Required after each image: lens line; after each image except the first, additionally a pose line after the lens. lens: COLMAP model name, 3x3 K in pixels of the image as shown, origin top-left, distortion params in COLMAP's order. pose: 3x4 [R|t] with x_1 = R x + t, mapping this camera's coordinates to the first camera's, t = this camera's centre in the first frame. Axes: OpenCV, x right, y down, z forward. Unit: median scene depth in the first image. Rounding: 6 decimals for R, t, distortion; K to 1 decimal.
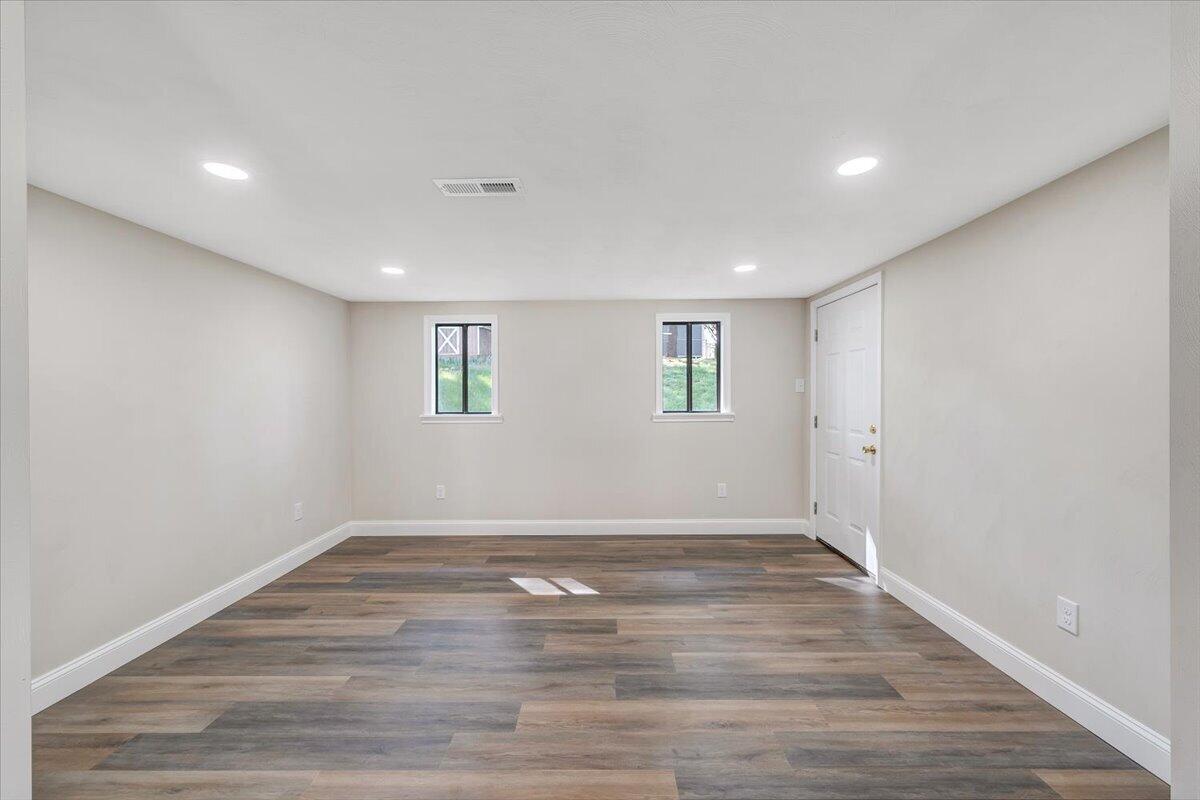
lens RADIAL K [[532.9, 0, 600.0], [0, 532.9, 400.0], [0, 0, 1]] dist [0.002023, -0.000004]
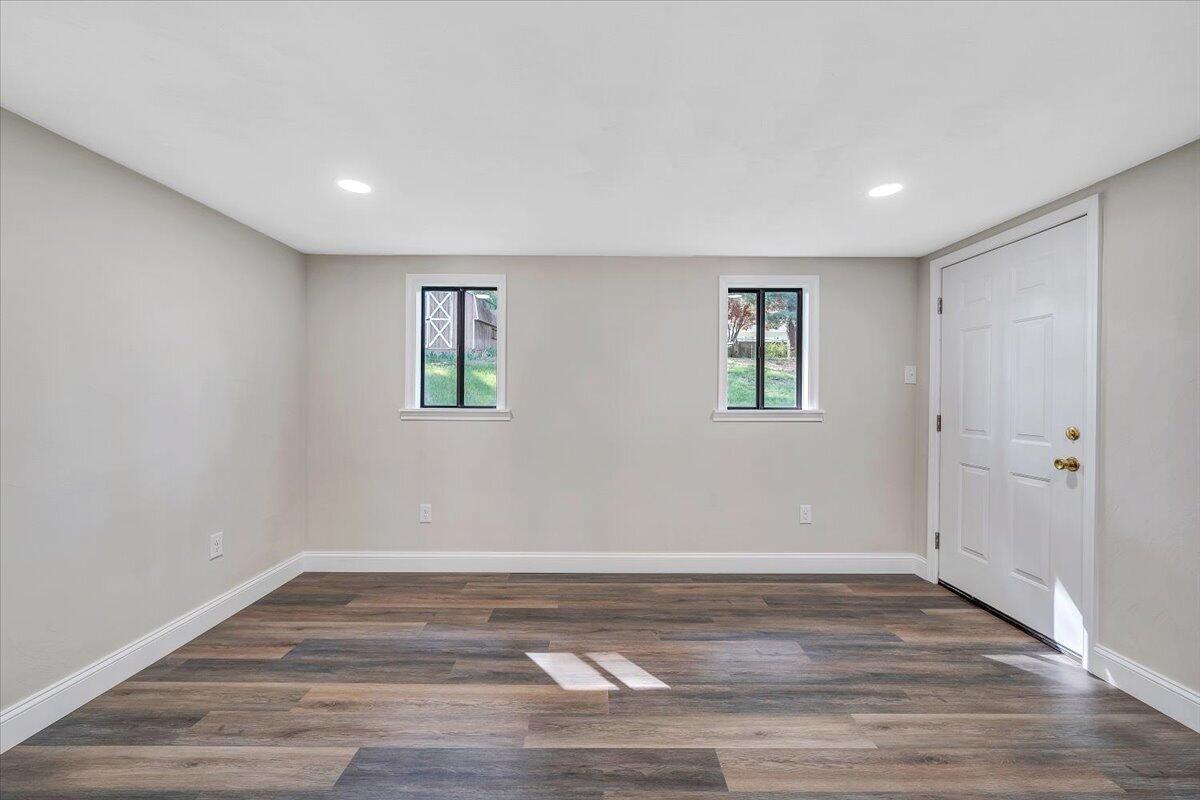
lens RADIAL K [[532.9, 0, 600.0], [0, 532.9, 400.0], [0, 0, 1]] dist [0.002023, -0.000004]
pose [[0.999865, 0.010412, 0.012722, -0.084484], [-0.010367, 0.999940, -0.003614, 0.019403], [-0.012759, 0.003481, 0.999913, 0.316098]]
